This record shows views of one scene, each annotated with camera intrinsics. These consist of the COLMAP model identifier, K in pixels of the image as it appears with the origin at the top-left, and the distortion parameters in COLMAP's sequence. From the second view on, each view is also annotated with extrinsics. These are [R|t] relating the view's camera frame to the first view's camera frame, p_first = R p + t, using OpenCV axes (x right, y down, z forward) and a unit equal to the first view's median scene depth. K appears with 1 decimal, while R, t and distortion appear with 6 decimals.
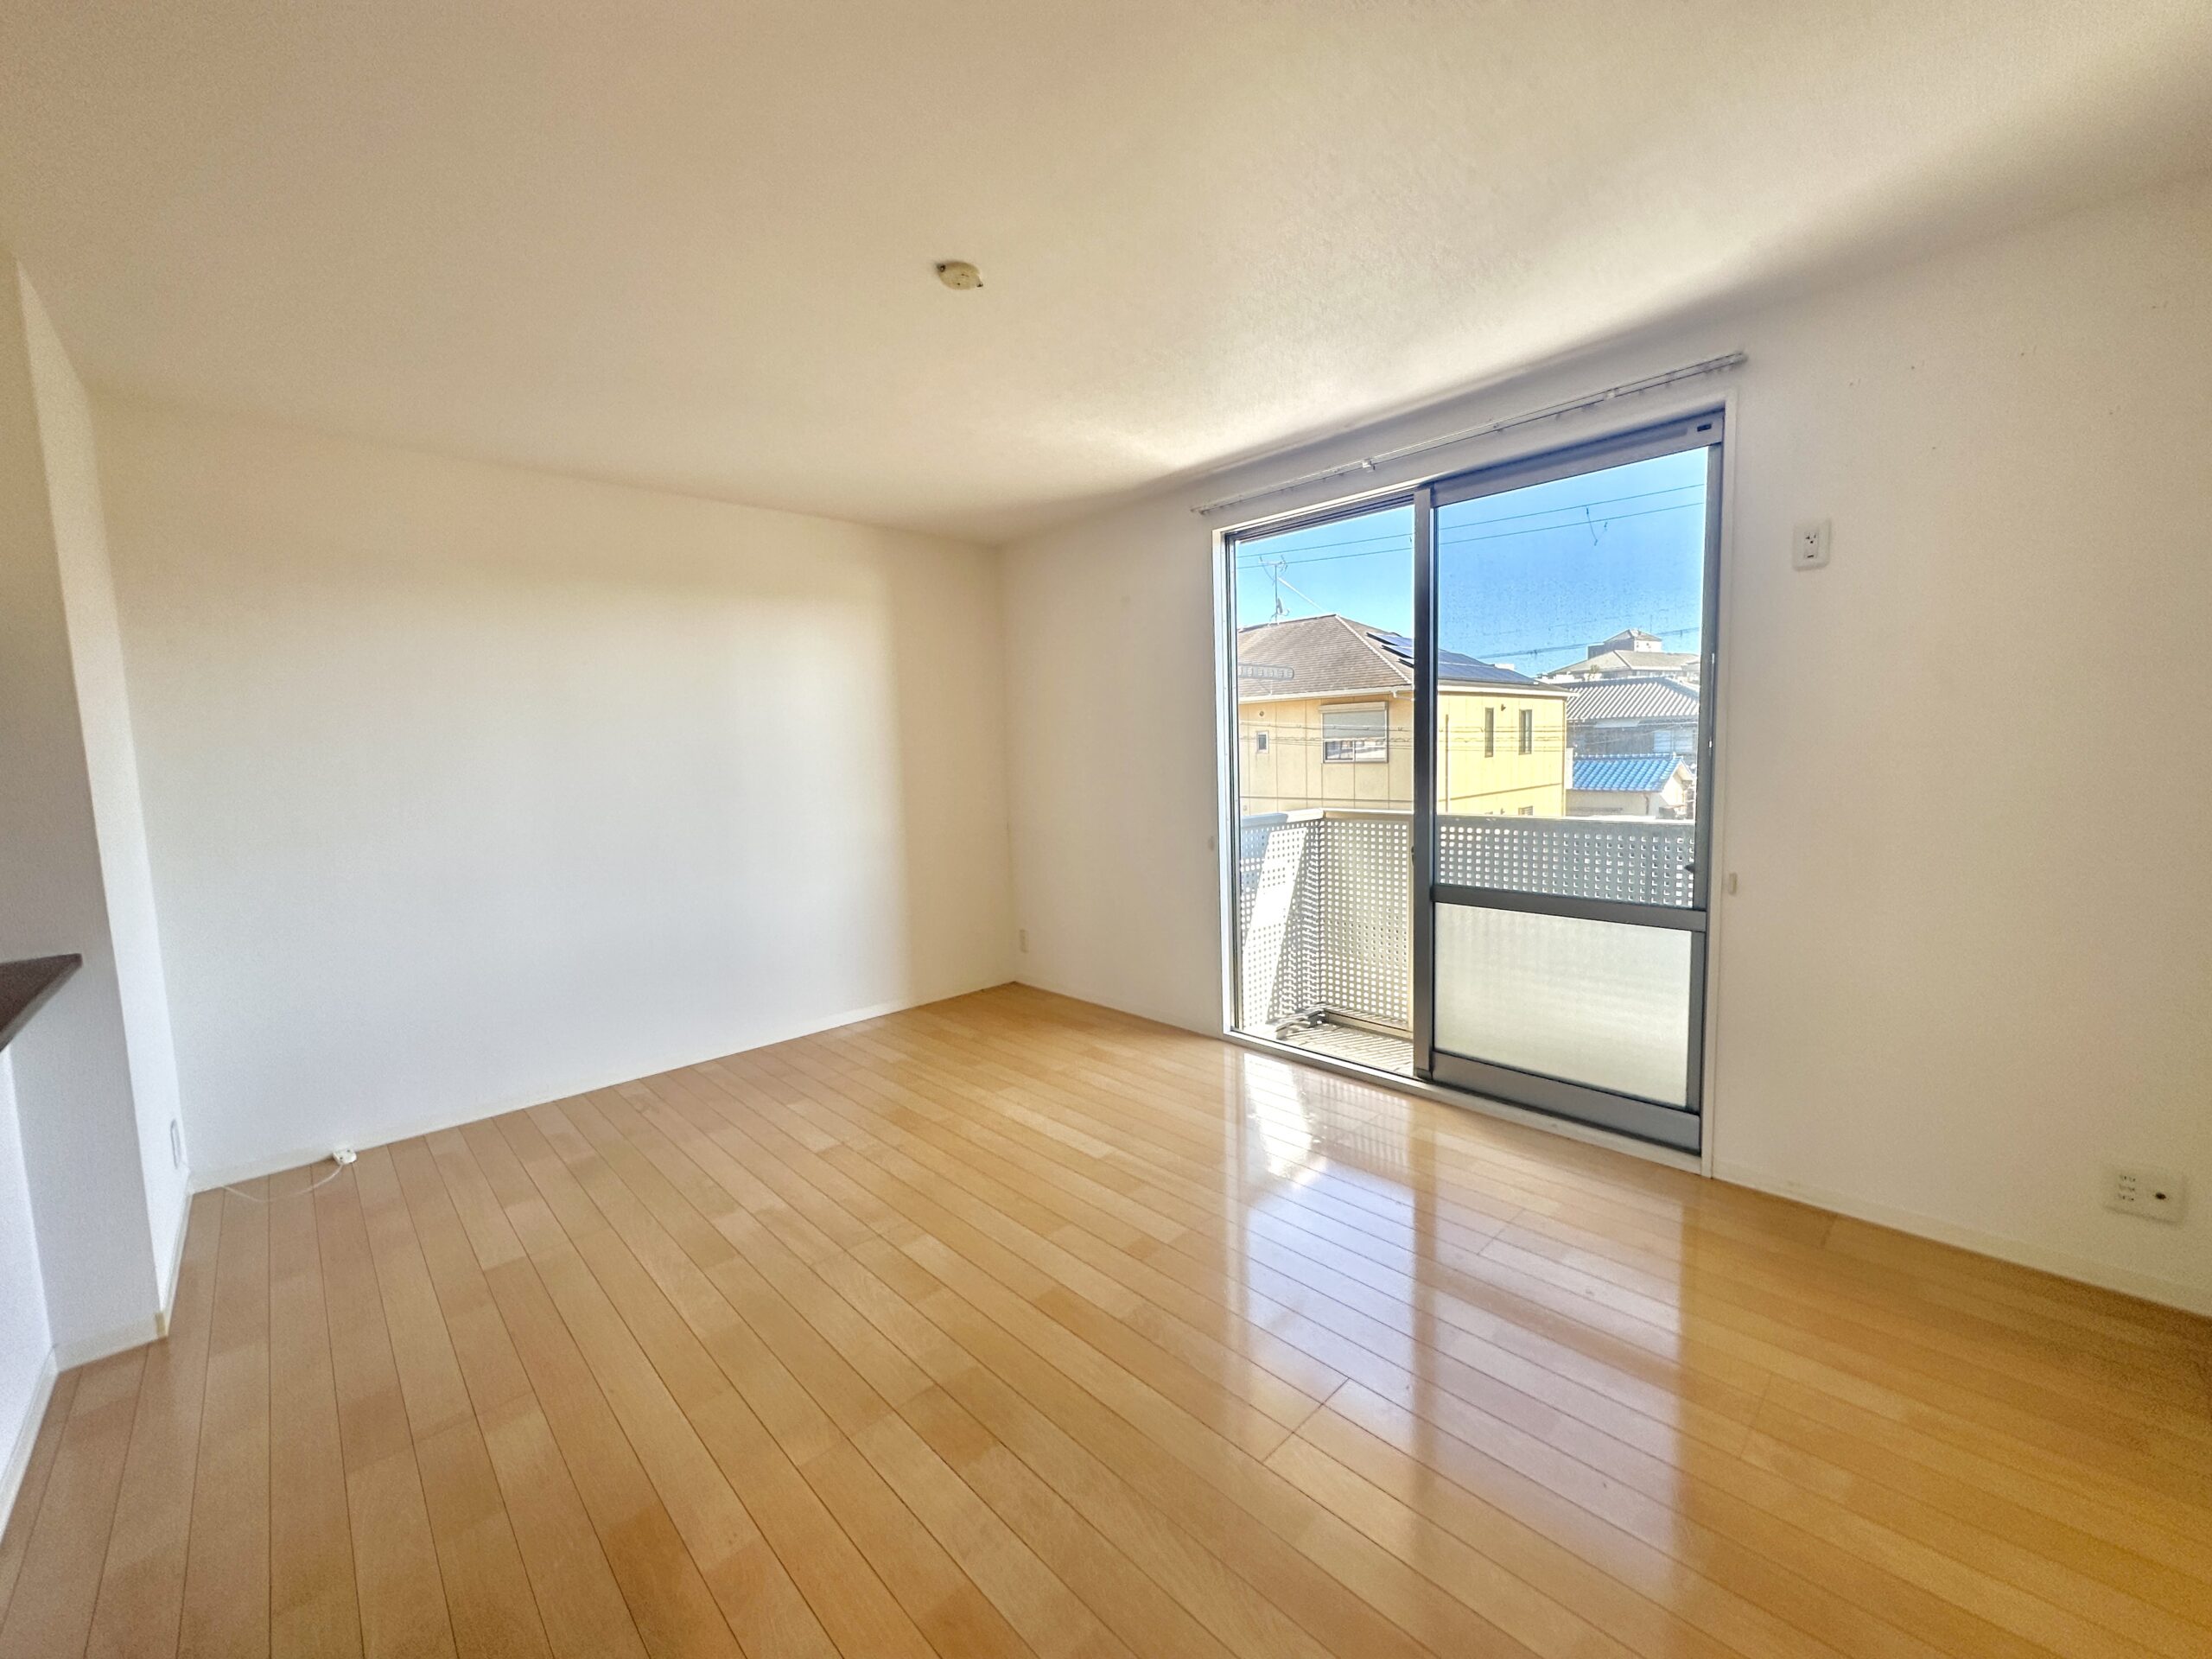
lens RADIAL K [[878.5, 0, 1100.7], [0, 878.5, 838.9], [0, 0, 1]] dist [-0.004602, -0.000572]
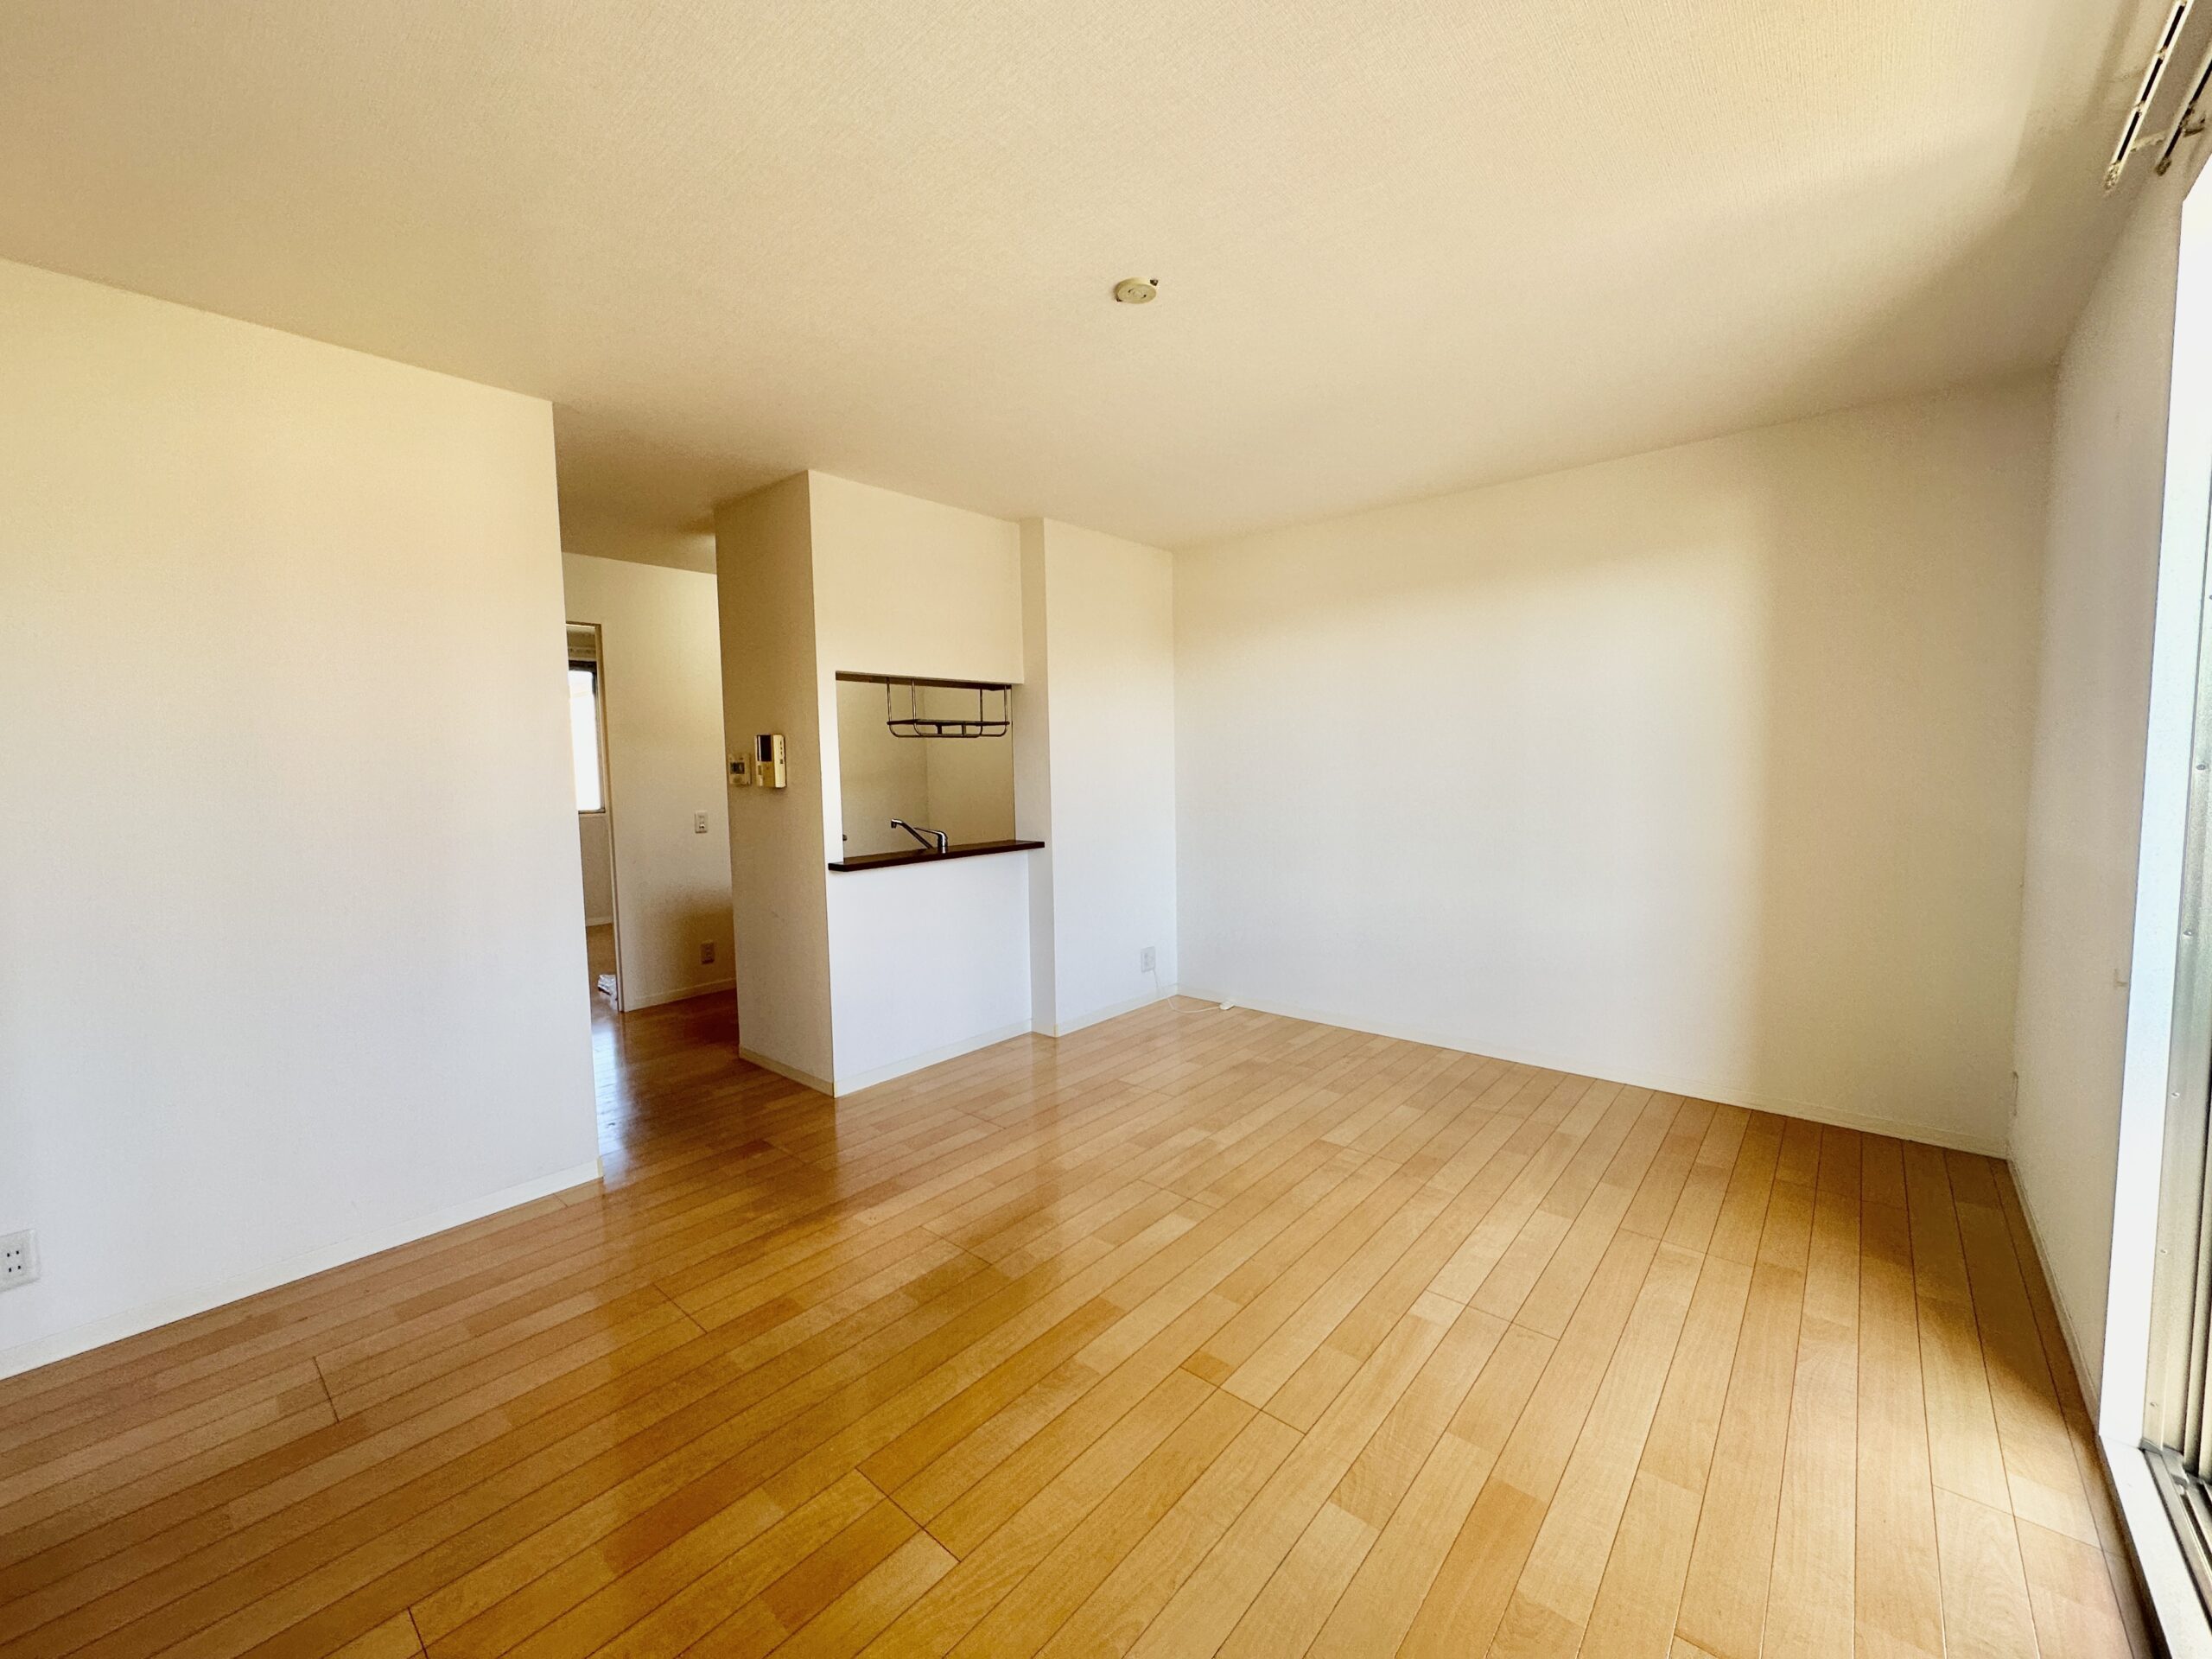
lens RADIAL K [[878.5, 0, 1112.2], [0, 878.5, 820.3], [0, 0, 1]] dist [-0.004602, -0.000572]
pose [[0.099283, 0.096128, -0.990405, 0.624574], [-0.095327, 0.991664, 0.086694, -0.074691], [0.990483, 0.085805, 0.107619, 0.621332]]
